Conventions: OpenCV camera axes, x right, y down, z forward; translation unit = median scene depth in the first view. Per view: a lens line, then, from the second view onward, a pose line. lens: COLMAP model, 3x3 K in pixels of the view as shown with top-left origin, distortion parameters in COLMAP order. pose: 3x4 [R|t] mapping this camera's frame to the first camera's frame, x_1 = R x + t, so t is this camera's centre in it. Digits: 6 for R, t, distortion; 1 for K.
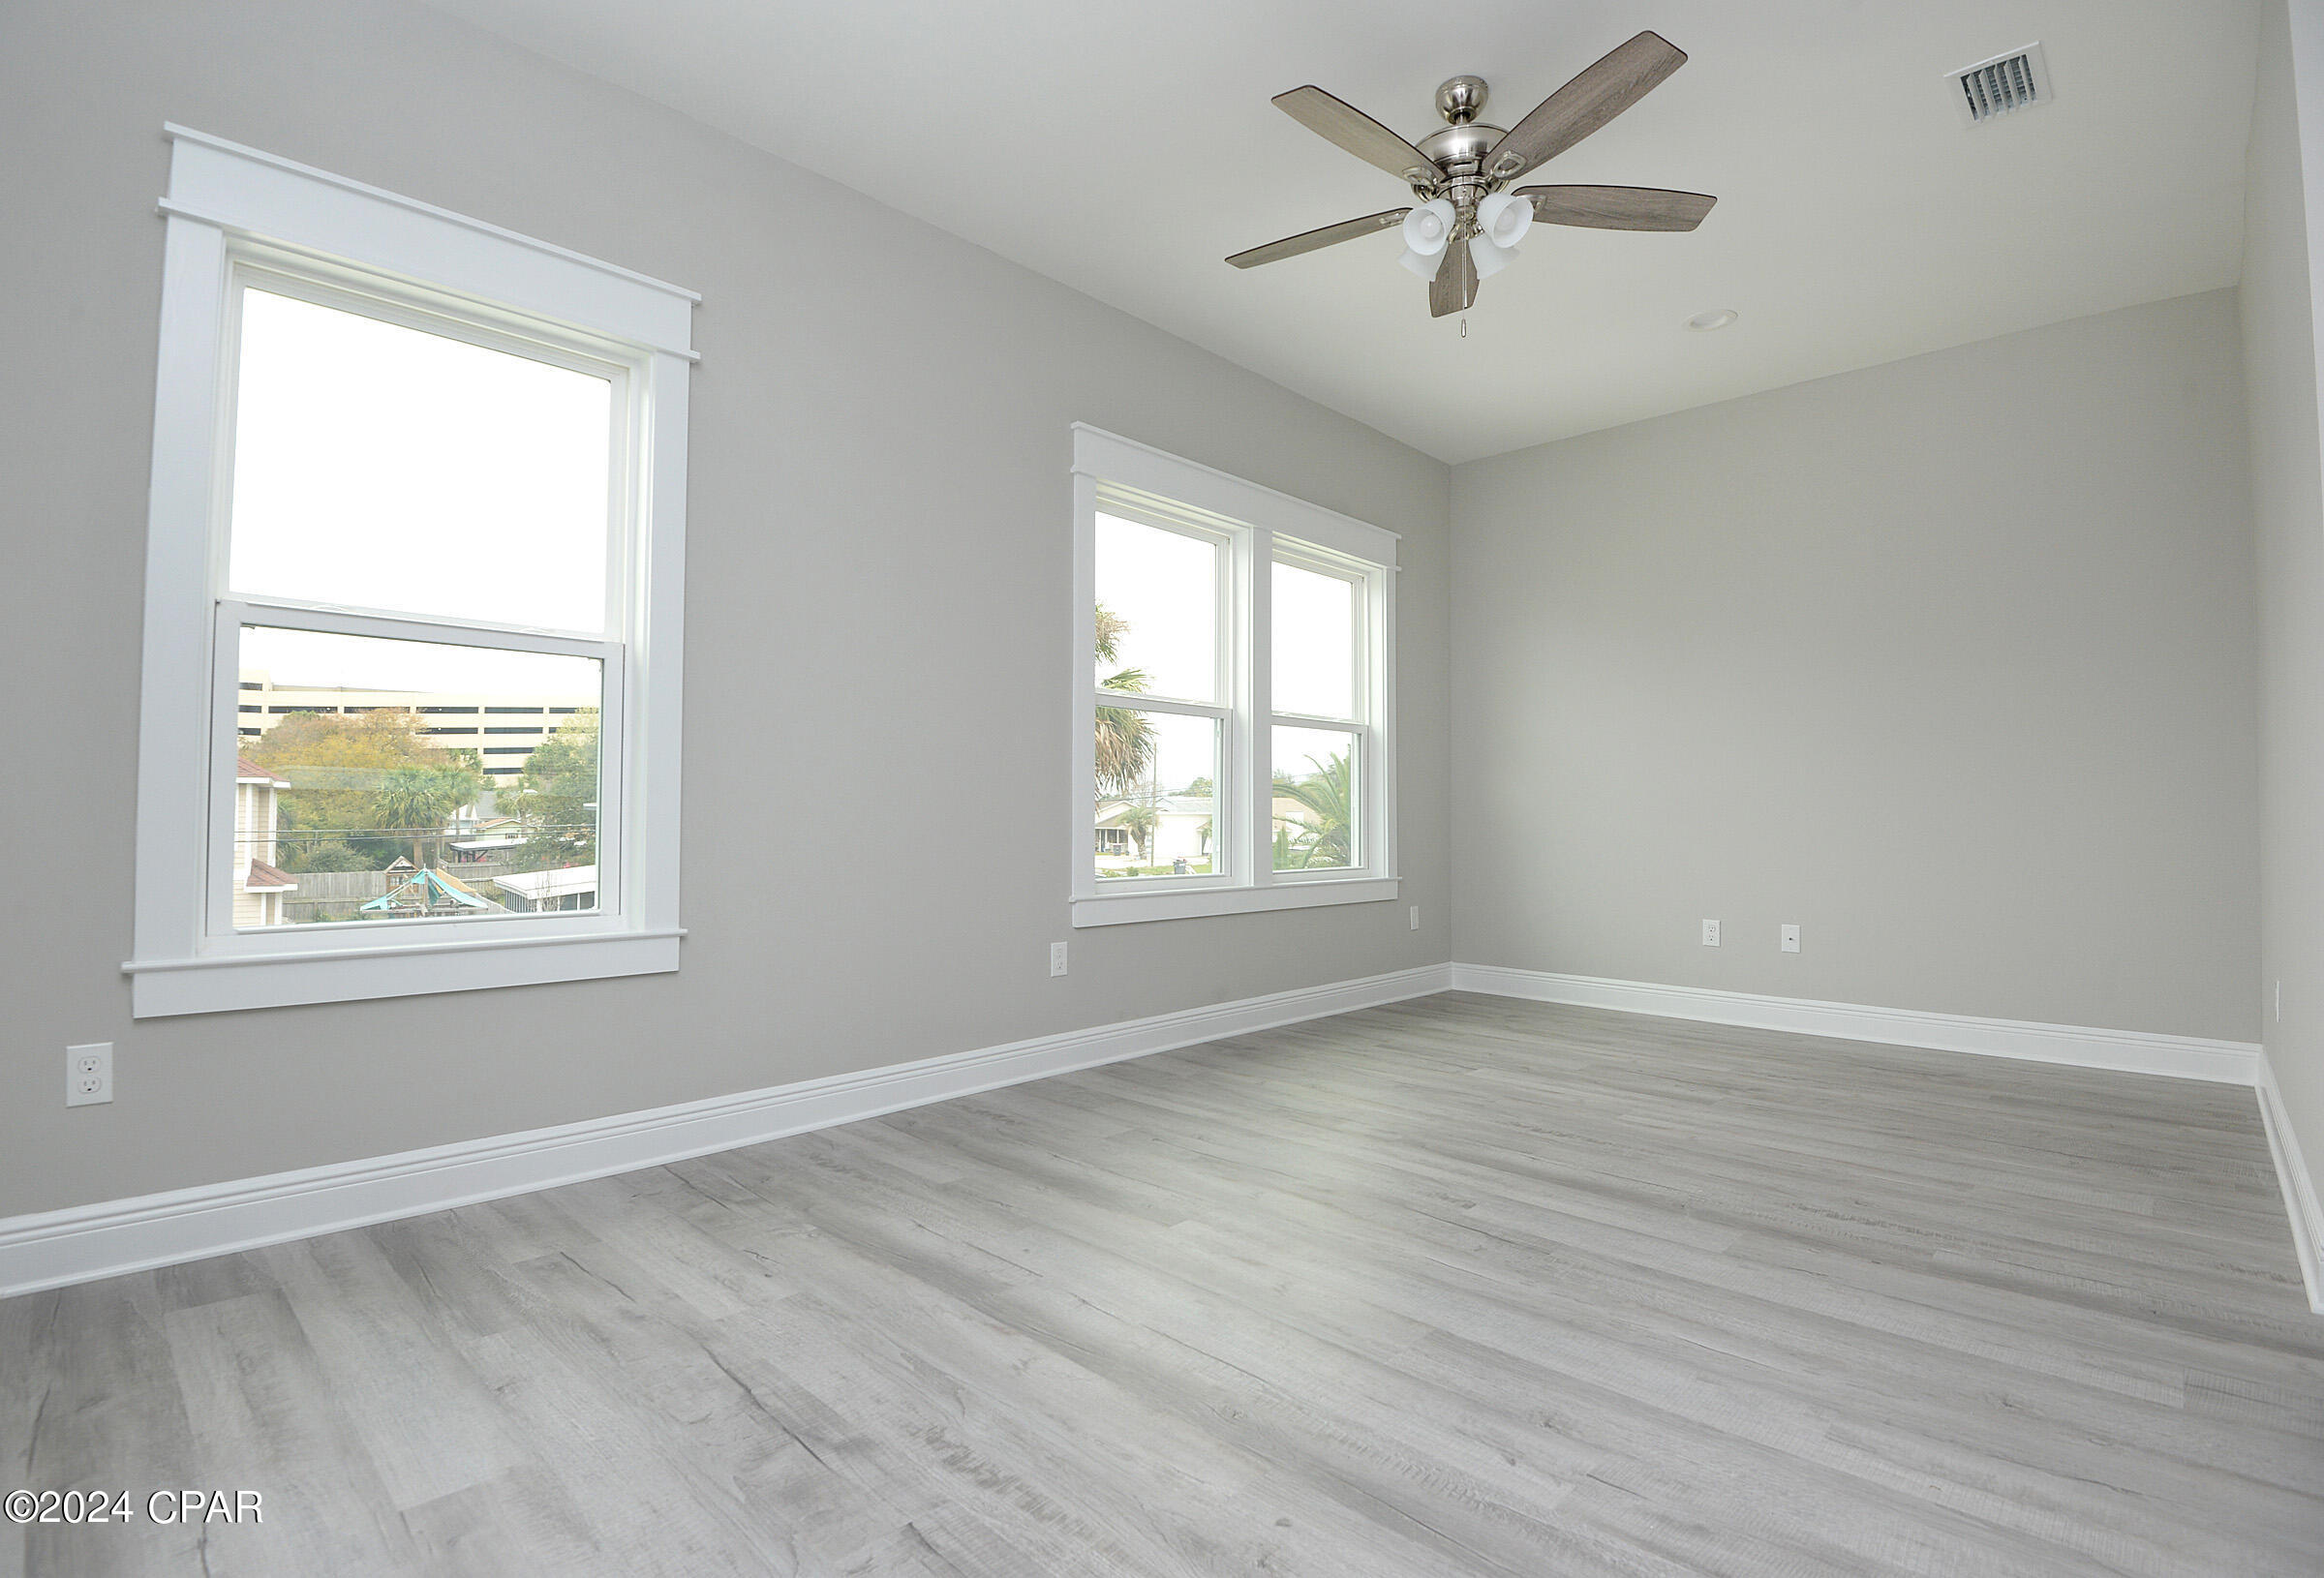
lens RADIAL K [[1119.7, 0, 1162.0], [0, 1119.7, 789.0], [0, 0, 1]] dist [0.000806, 0.000076]
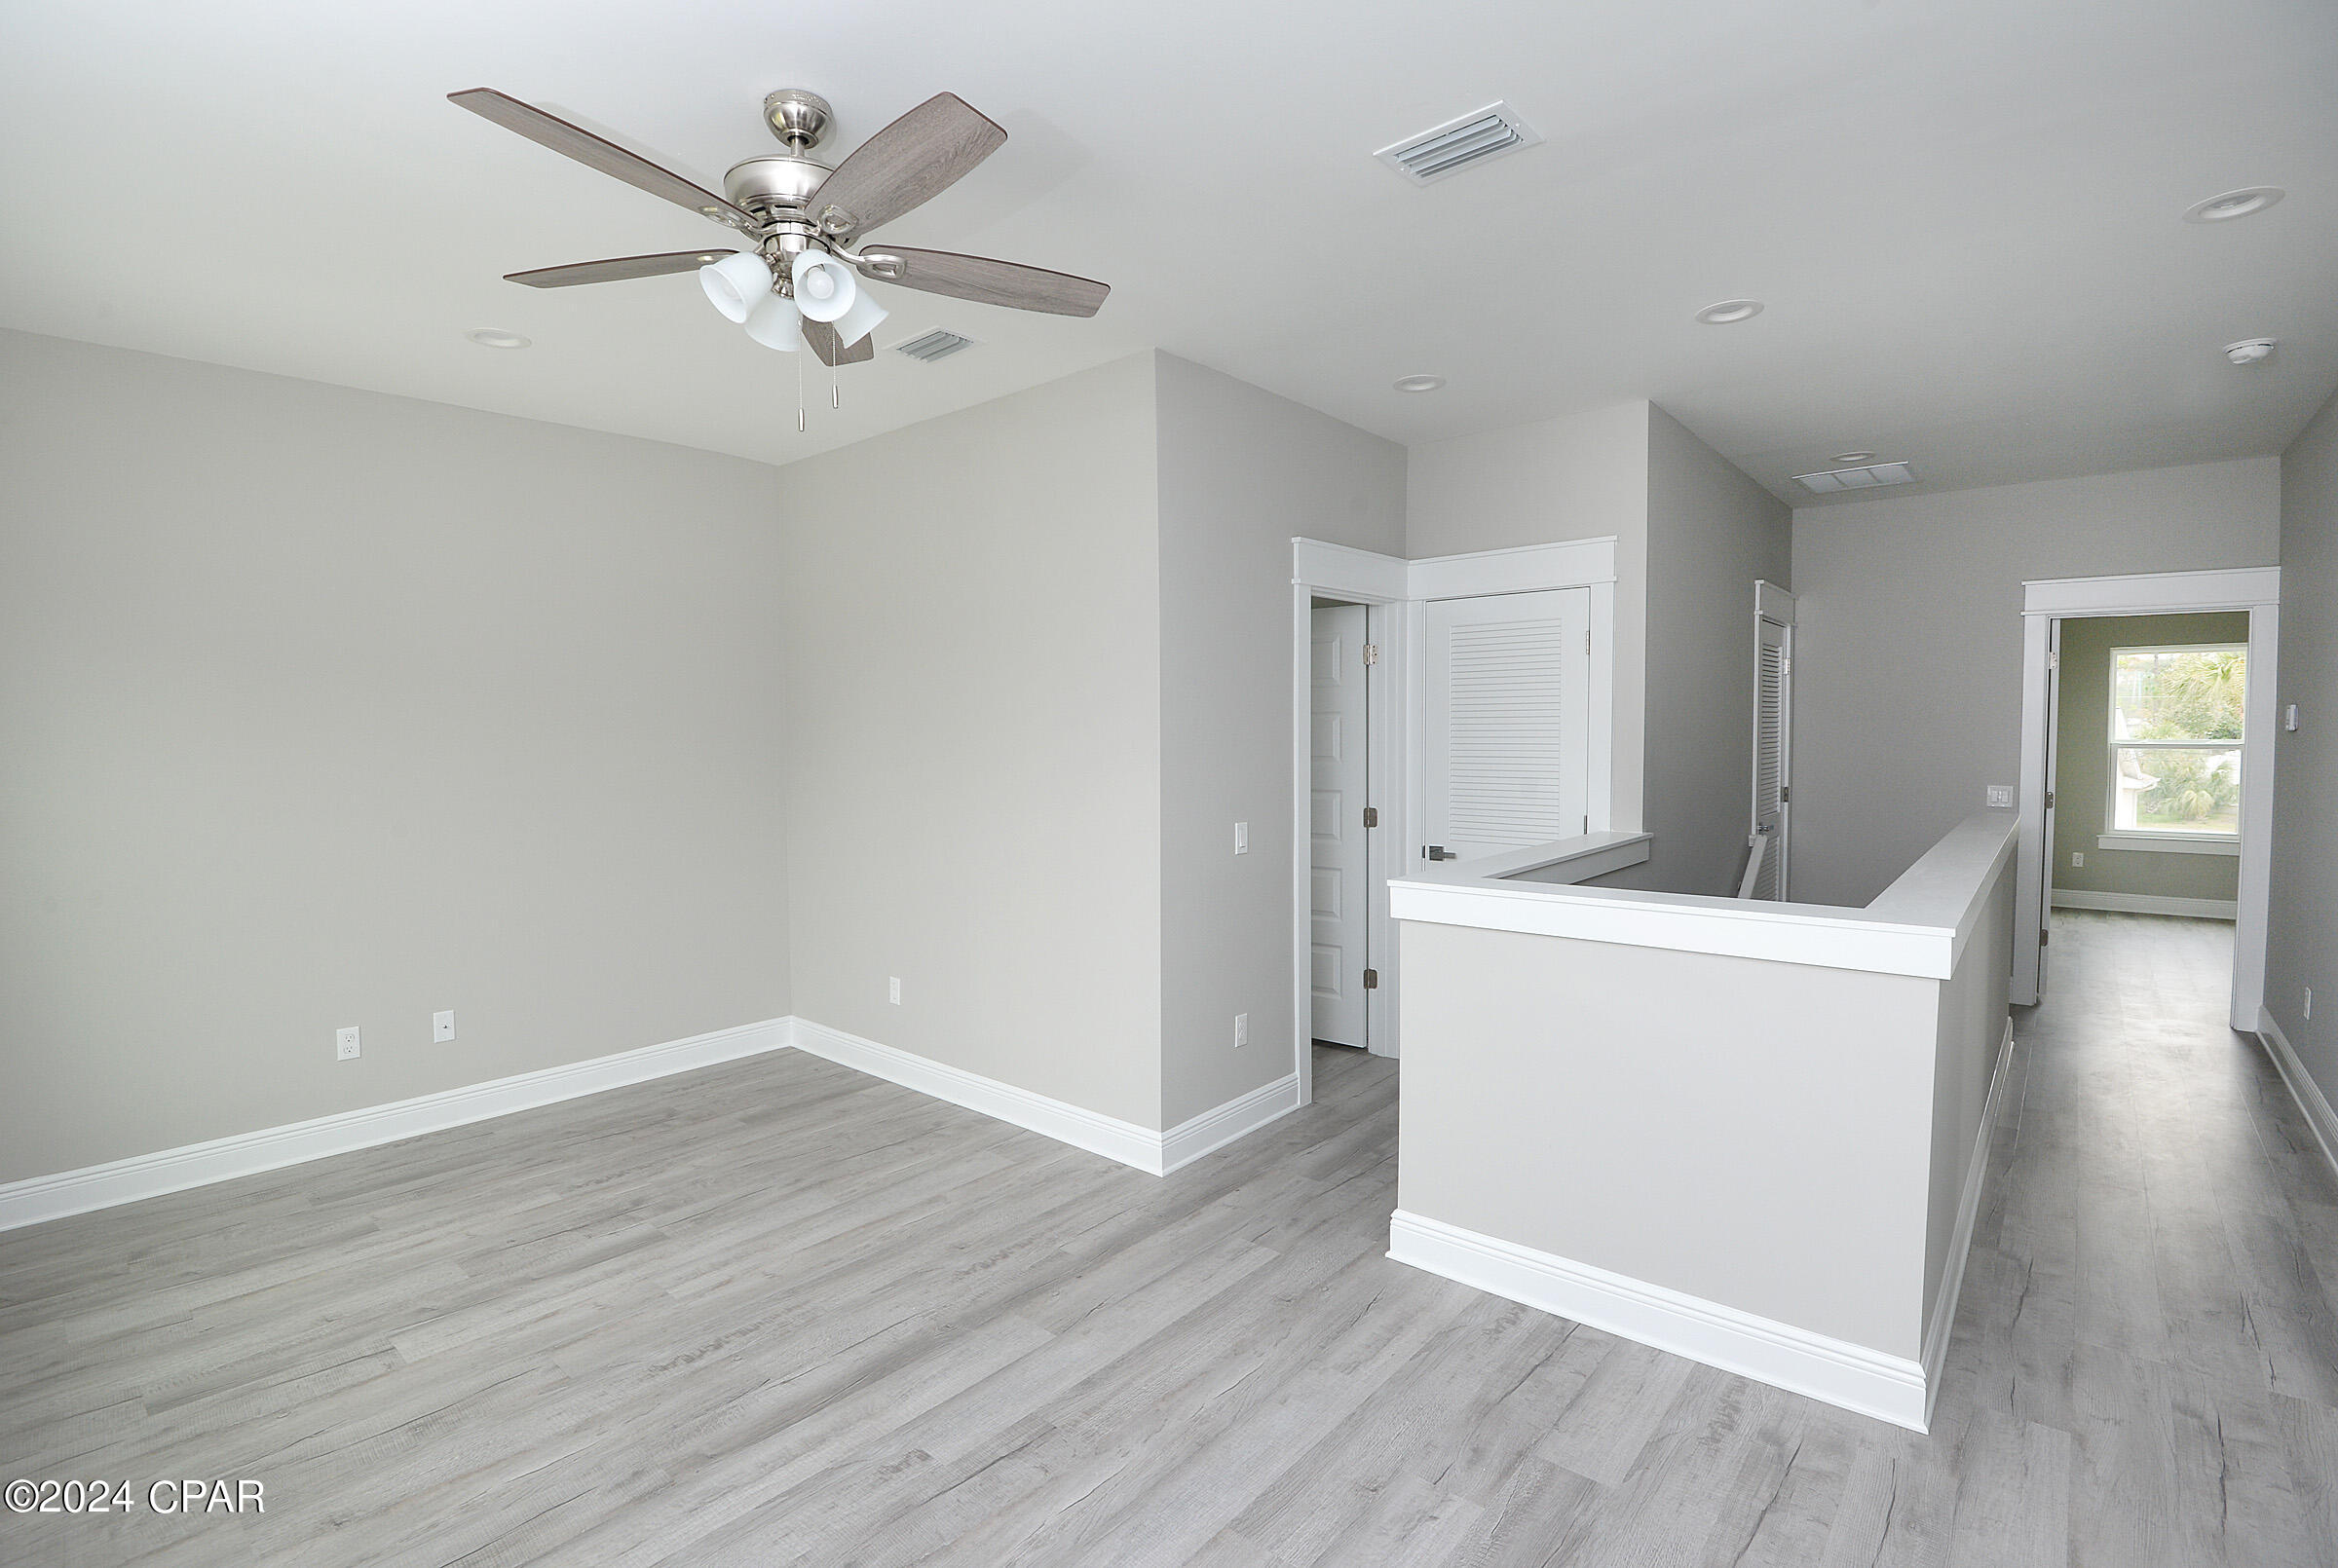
lens RADIAL K [[1062.3, 0, 1169.0], [0, 1062.3, 784.0], [0, 0, 1]] dist [-0.028186, -0.000303]
pose [[-0.036258, -0.050706, 0.998055, -0.556755], [-0.020093, 0.998547, 0.050001, -0.219538], [-0.999140, -0.018241, -0.037224, 0.845684]]
